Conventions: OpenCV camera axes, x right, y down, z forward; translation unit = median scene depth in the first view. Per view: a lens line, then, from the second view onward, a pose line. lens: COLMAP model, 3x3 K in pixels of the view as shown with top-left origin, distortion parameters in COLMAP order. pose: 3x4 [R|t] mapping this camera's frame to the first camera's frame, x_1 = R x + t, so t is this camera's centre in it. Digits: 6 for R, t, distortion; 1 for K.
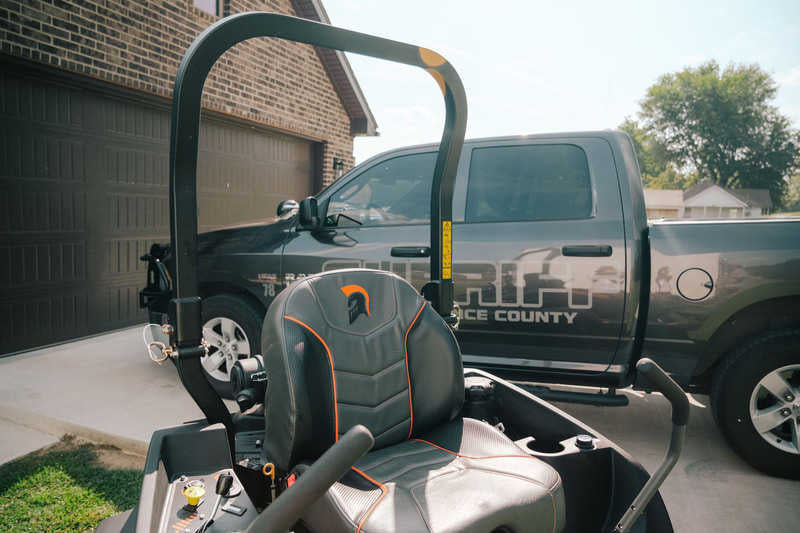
lens RADIAL K [[548.3, 0, 399.6], [0, 548.3, 263.6], [0, 0, 1]] dist [-0.006588, -0.000769]
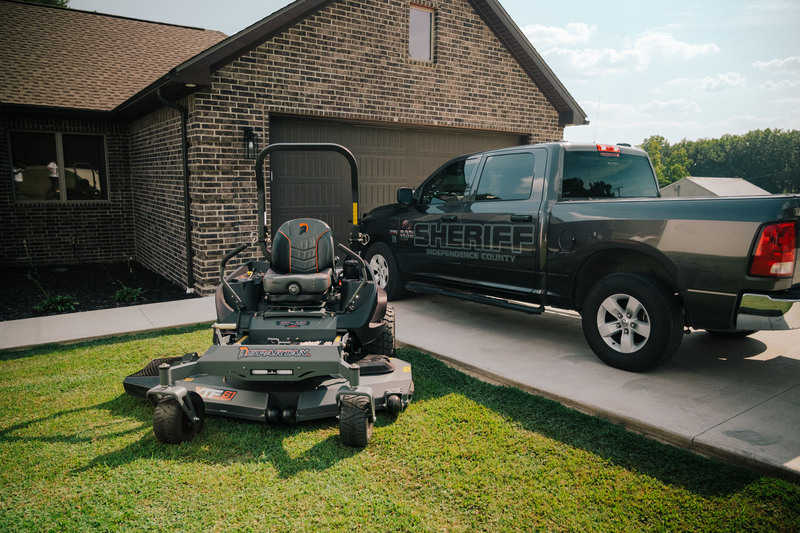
lens RADIAL K [[548.3, 0, 400.1], [0, 548.3, 265.1], [0, 0, 1]] dist [-0.006588, -0.000769]
pose [[0.821286, 0.064828, -0.566821, 0.533472], [-0.038562, 0.997559, 0.058219, 0.018893], [0.569212, -0.025957, 0.821781, -0.306186]]
